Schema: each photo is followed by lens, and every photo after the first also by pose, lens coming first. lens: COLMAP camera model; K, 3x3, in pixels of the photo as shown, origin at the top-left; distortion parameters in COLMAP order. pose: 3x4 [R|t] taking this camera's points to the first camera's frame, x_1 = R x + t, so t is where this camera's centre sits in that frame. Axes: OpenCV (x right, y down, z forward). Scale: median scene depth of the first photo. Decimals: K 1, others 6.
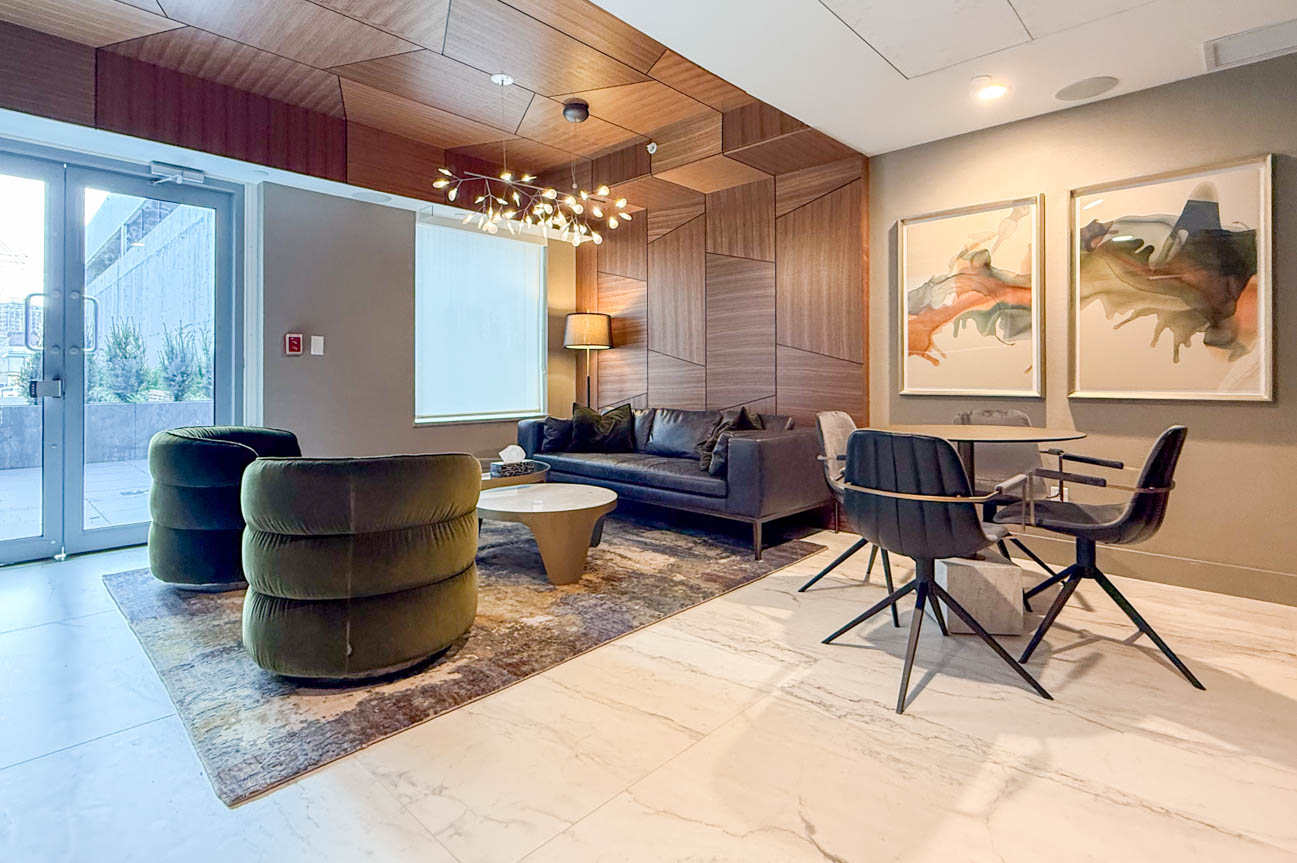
lens RADIAL K [[625.5, 0, 647.0], [0, 625.5, 374.3], [0, 0, 1]] dist [-0.000083, 0.000003]
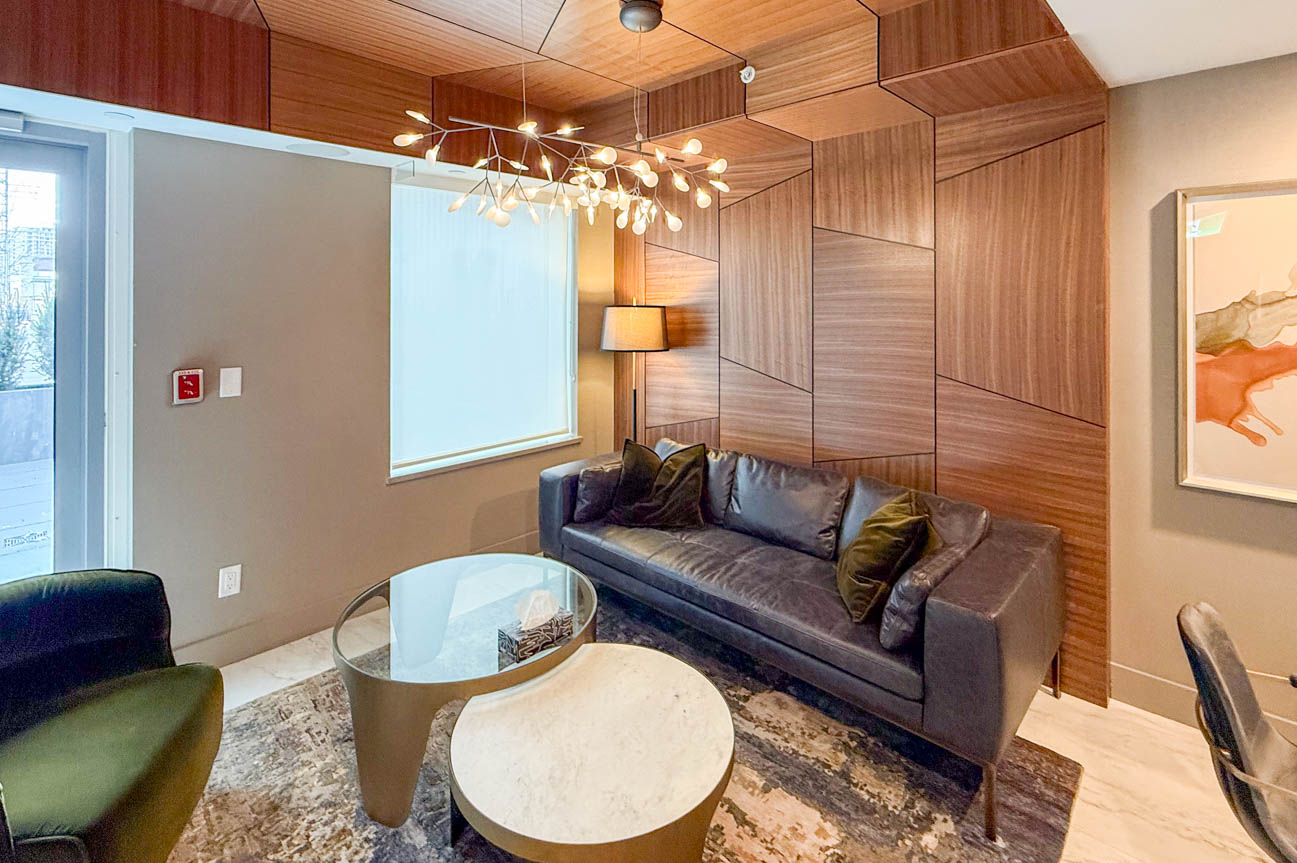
lens RADIAL K [[602.3, 0, 648.8], [0, 602.3, 296.9], [0, 0, 1]] dist [0.000397, 0.000279]
pose [[0.999974, 0.002162, -0.006894, -0.102047], [-0.002148, 0.999996, 0.002076, -0.148604], [0.006898, -0.002061, 0.999974, 0.420101]]
